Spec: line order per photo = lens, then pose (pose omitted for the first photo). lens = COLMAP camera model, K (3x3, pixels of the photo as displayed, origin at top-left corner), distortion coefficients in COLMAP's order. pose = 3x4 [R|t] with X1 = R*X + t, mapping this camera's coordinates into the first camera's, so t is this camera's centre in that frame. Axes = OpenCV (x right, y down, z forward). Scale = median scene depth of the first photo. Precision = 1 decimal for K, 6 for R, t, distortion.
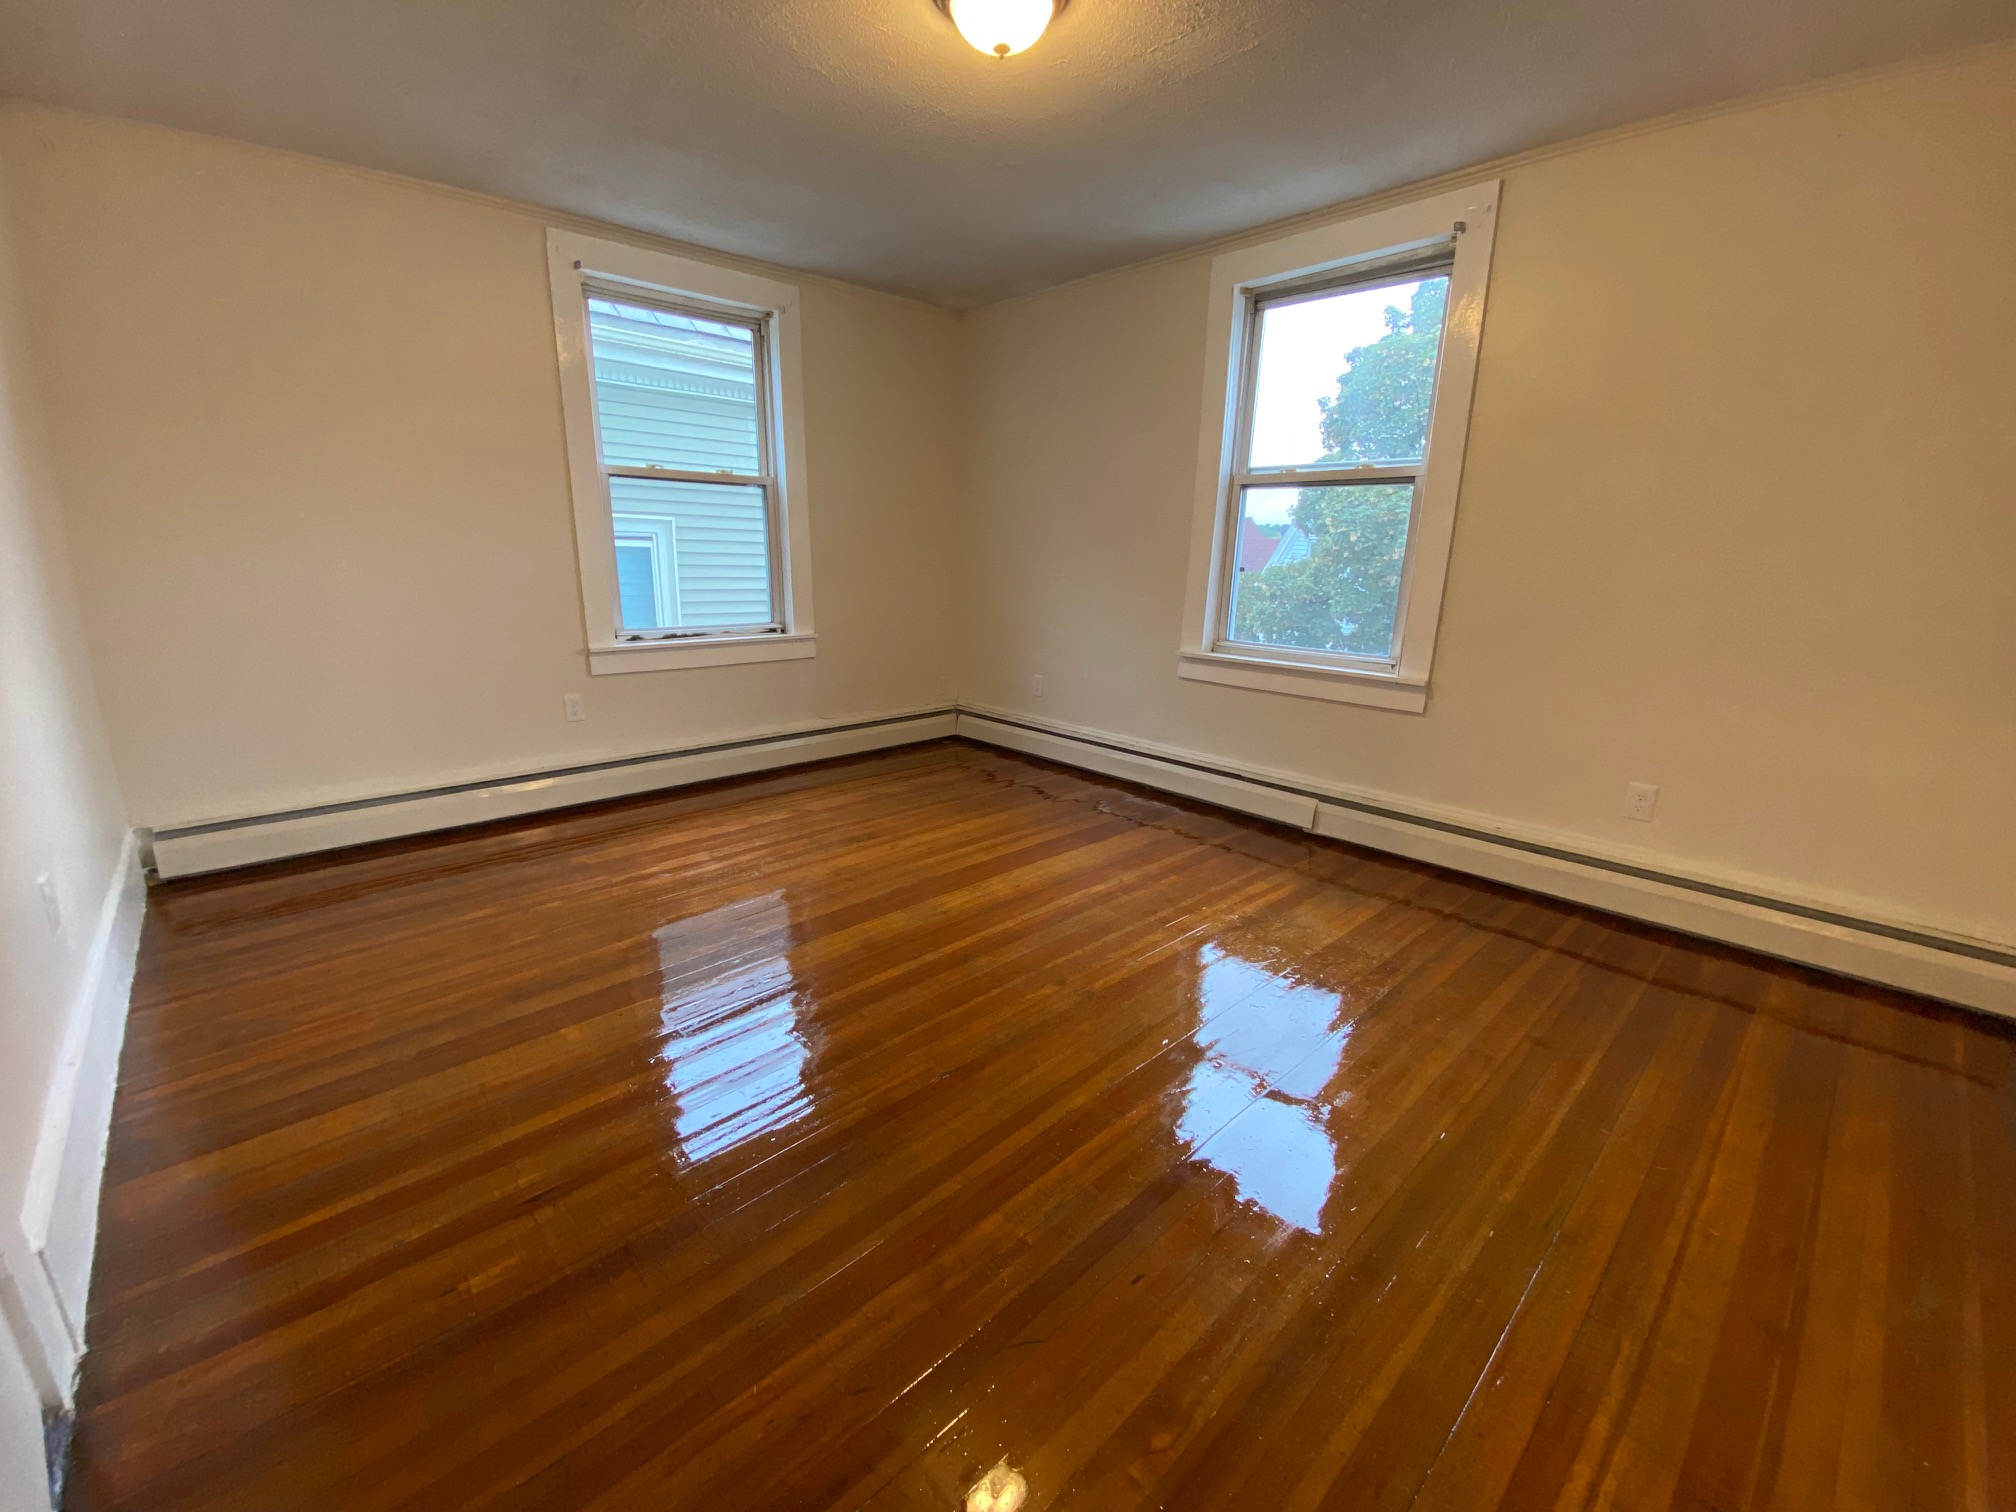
lens RADIAL K [[820.6, 0, 1007.8], [0, 820.6, 750.6], [0, 0, 1]] dist [0.026738, -0.024527]
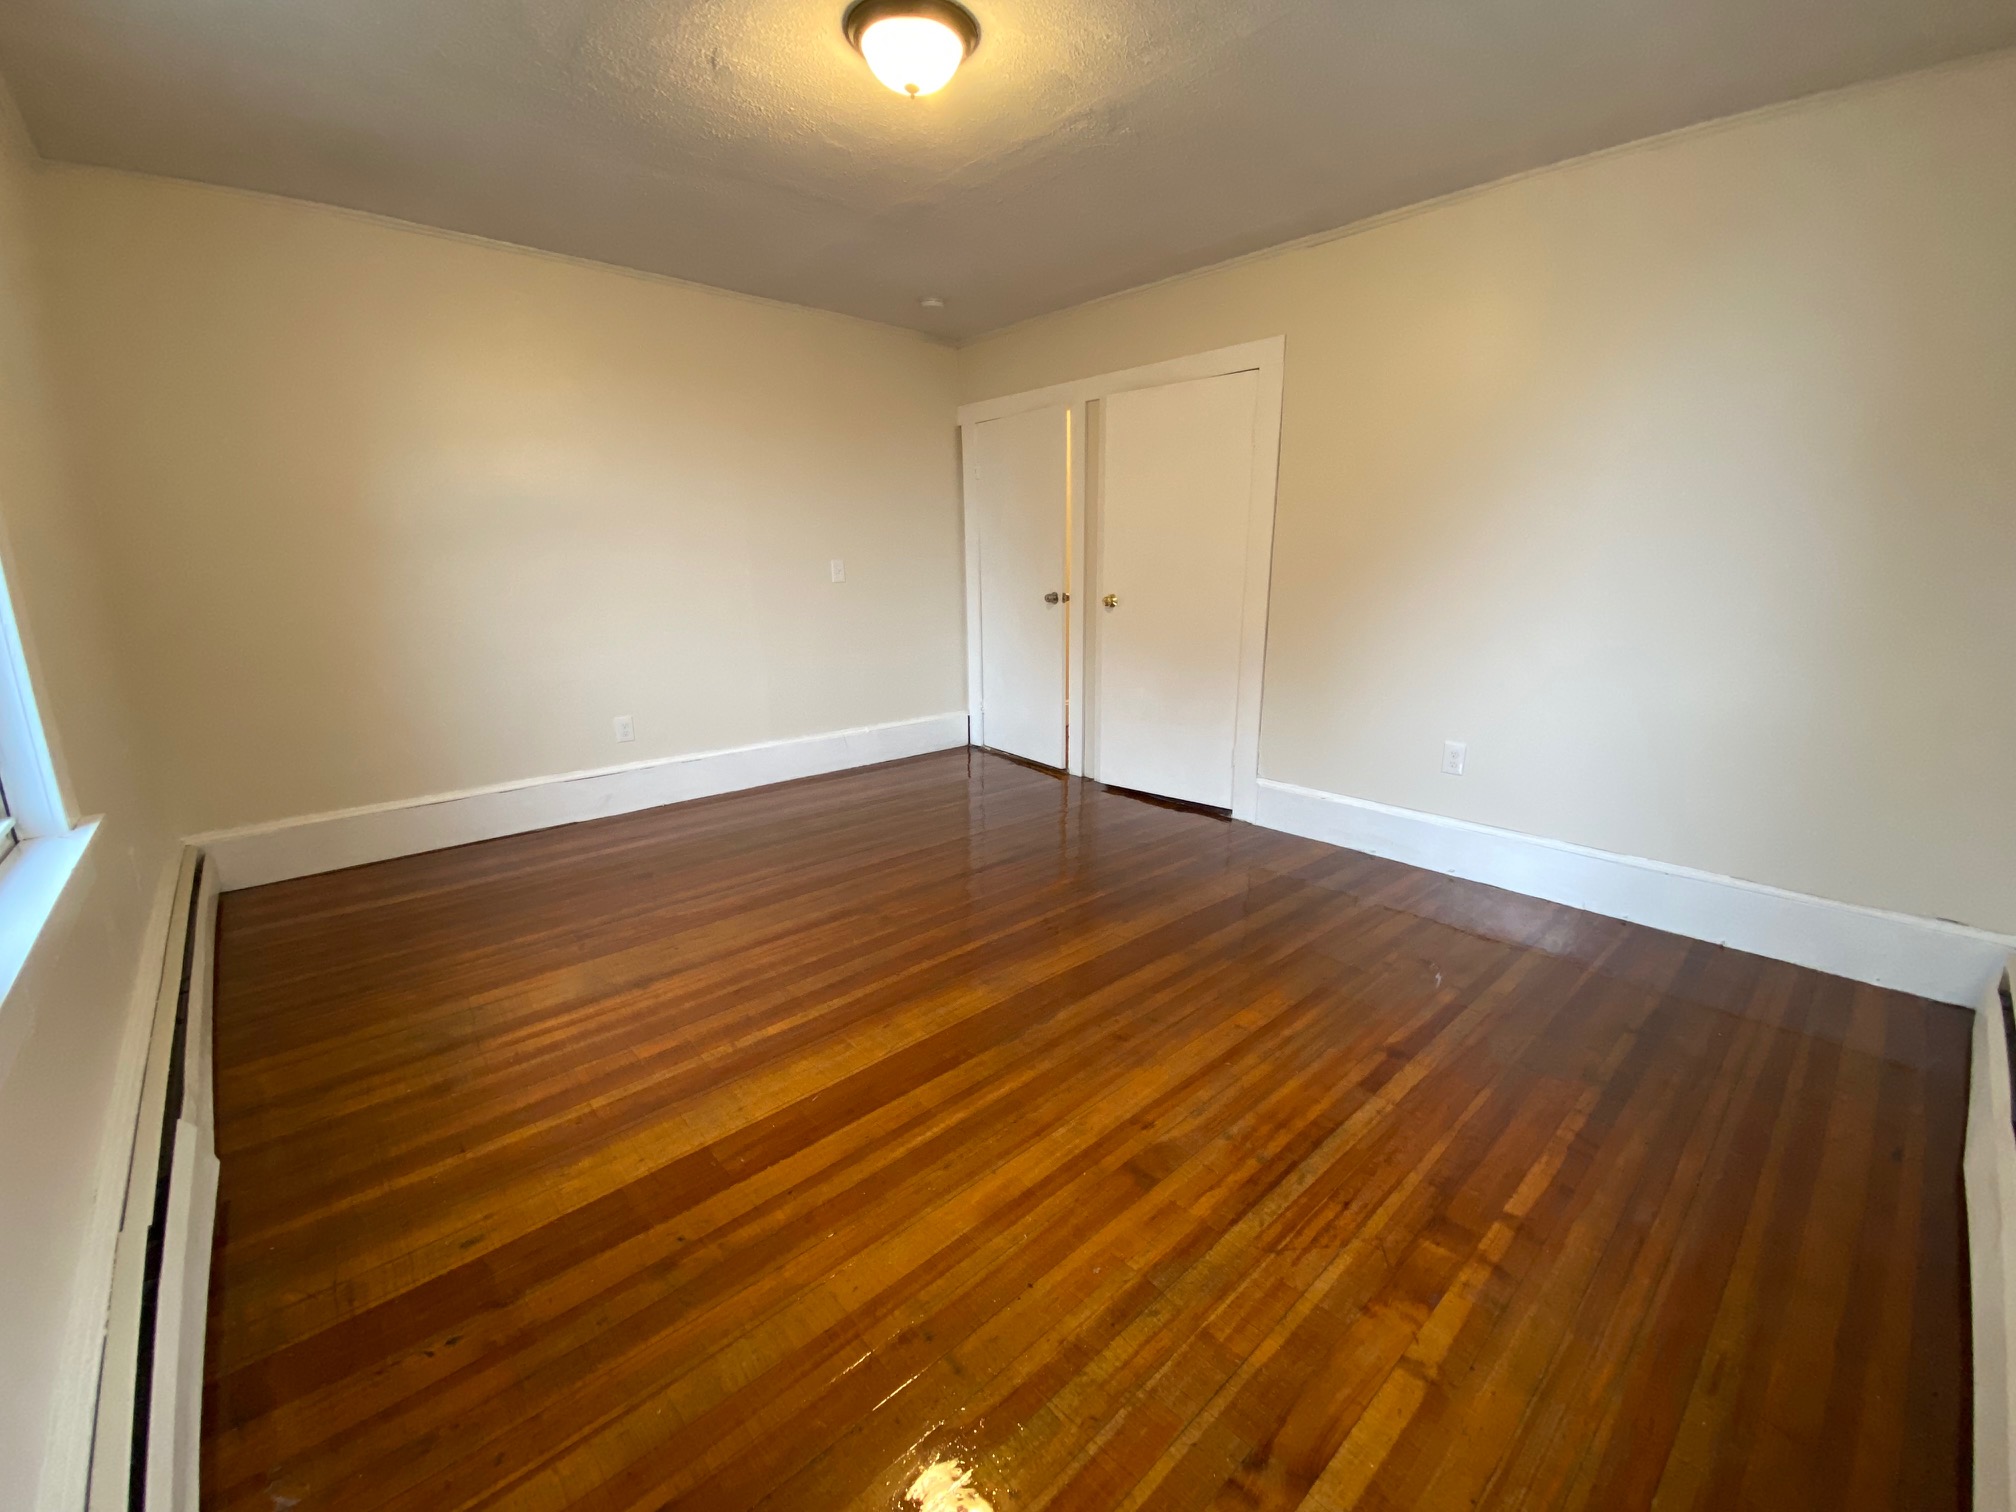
lens RADIAL K [[820.6, 0, 1007.8], [0, 820.6, 750.6], [0, 0, 1]] dist [0.026738, -0.024527]
pose [[-0.999843, -0.013951, 0.010929, -0.101660], [-0.007481, 0.891285, 0.453381, -0.394447], [-0.016066, 0.453229, -0.891250, 1.562627]]
